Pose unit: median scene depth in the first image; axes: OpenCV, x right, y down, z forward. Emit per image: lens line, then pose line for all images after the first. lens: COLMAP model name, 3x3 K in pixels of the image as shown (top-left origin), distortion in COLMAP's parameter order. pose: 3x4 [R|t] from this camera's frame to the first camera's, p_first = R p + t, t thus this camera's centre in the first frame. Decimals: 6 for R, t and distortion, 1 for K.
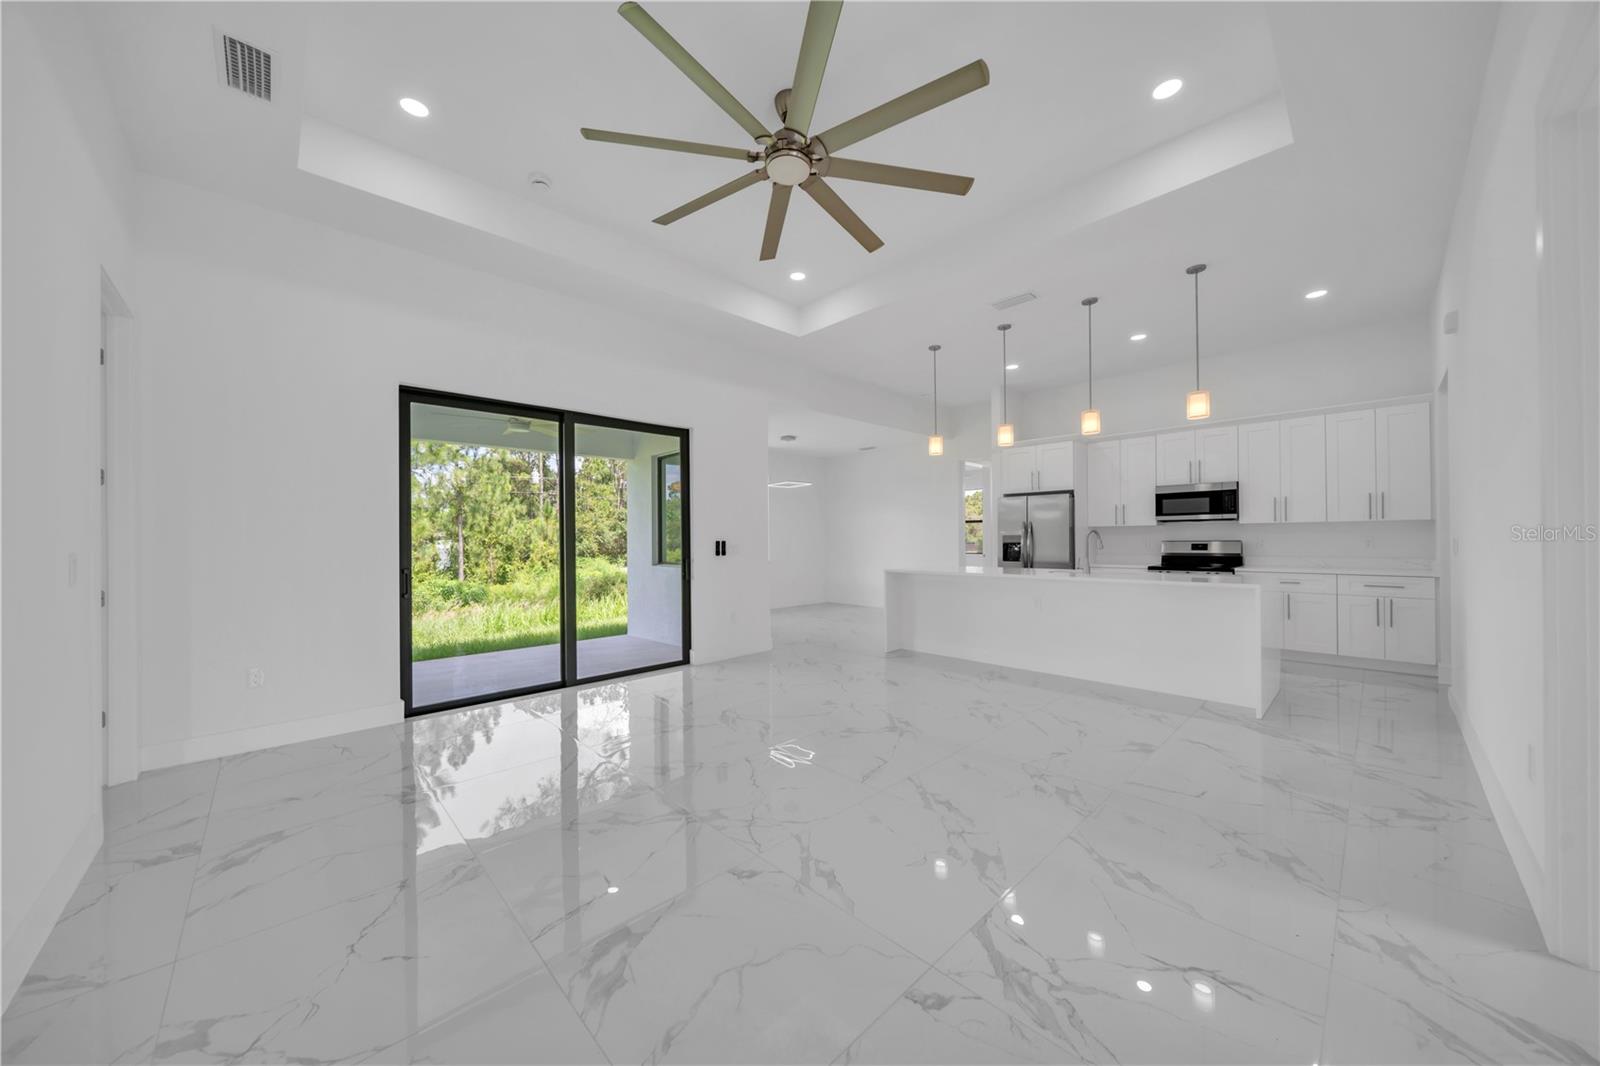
lens RADIAL K [[550.9, 0, 797.0], [0, 550.9, 530.2], [0, 0, 1]] dist [0.005211, 0.000002]
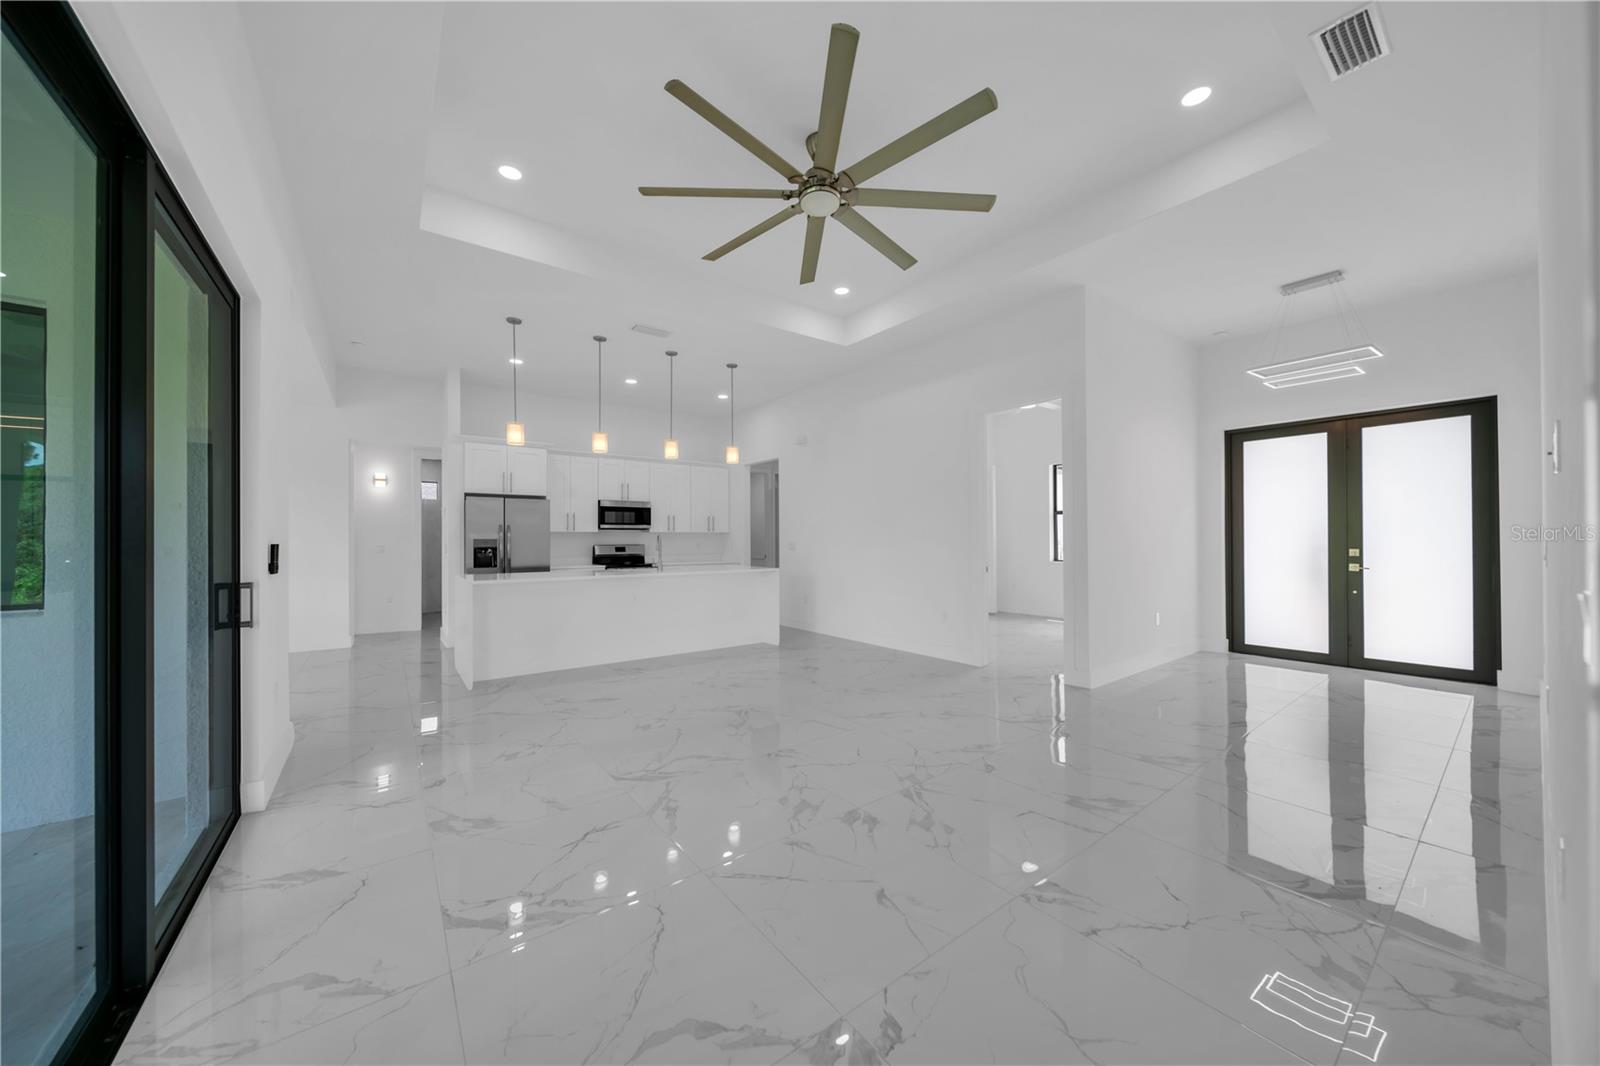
lens RADIAL K [[550.9, 0, 795.7], [0, 550.9, 540.6], [0, 0, 1]] dist [0.005211, 0.000002]
pose [[0.114729, 0.007548, 0.993368, -0.515289], [-0.012664, 0.999901, -0.006135, 0.012190], [-0.993316, -0.011876, 0.114813, 0.432898]]
